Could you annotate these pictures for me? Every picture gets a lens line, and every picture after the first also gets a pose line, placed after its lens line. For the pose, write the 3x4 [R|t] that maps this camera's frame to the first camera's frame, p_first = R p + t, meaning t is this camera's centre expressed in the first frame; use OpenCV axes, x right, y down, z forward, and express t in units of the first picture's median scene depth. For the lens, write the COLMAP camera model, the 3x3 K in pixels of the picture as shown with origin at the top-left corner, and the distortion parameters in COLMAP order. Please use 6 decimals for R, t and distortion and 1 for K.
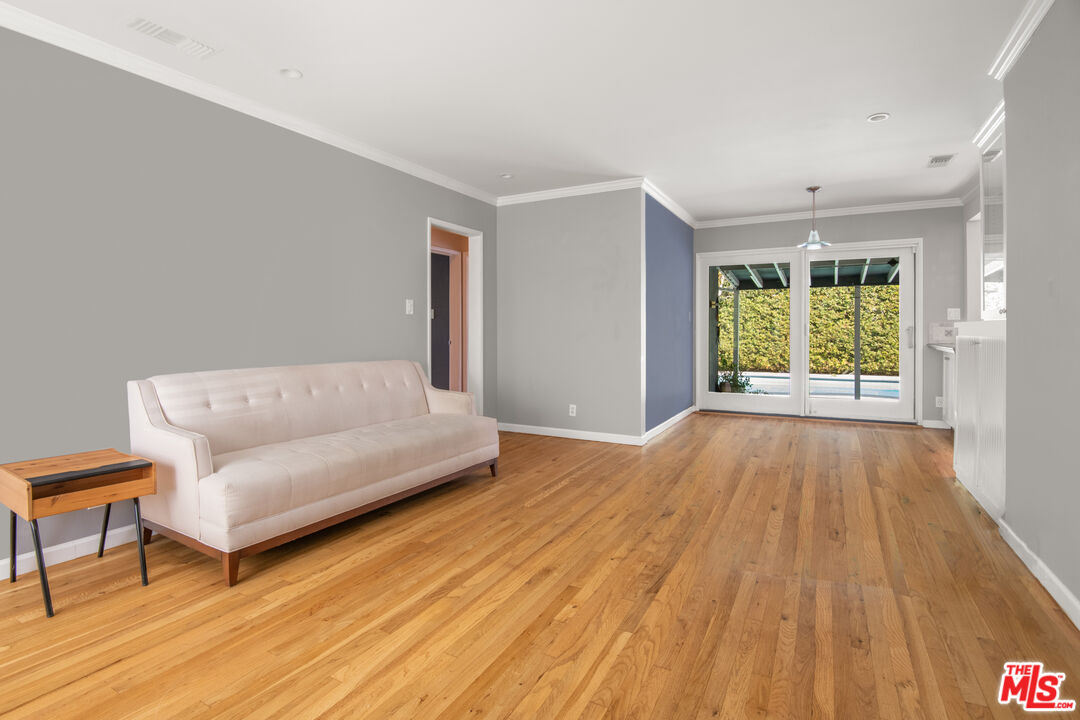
lens RADIAL K [[504.8, 0, 529.6], [0, 504.8, 333.2], [0, 0, 1]] dist [-0.005490, -0.001749]
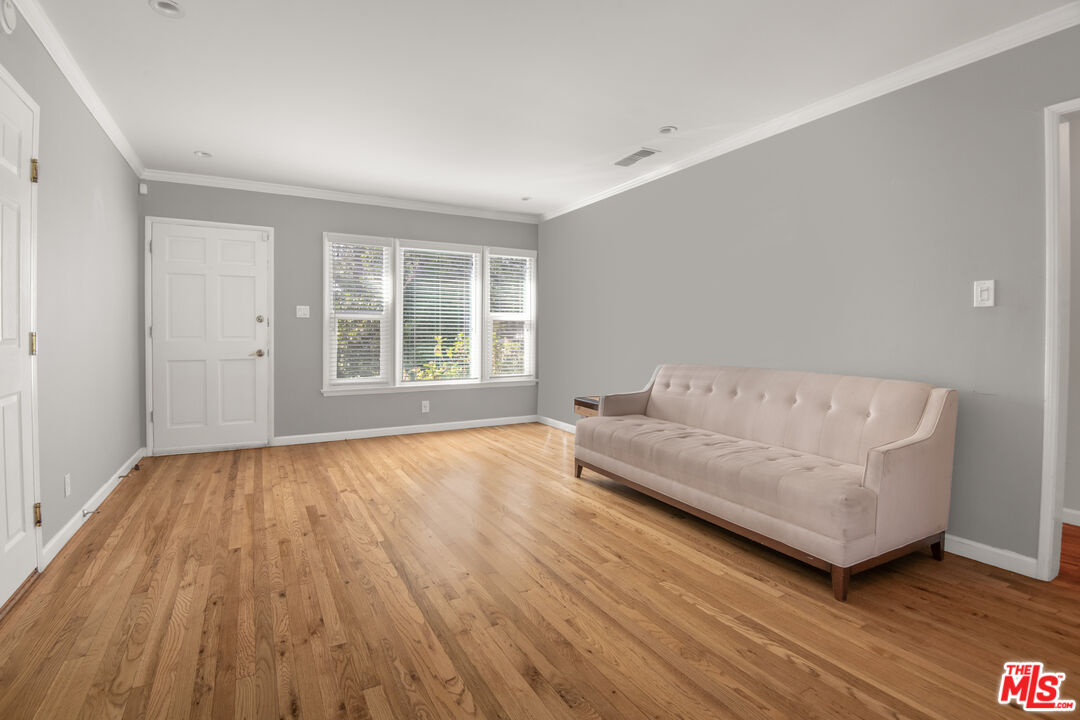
lens RADIAL K [[504.8, 0, 534.4], [0, 504.8, 348.5], [0, 0, 1]] dist [-0.005490, -0.001749]
pose [[-0.509742, 0.022857, -0.860024, 0.847432], [-0.008756, 0.999457, 0.031753, -0.007854], [0.860283, 0.023716, -0.509265, 1.477674]]
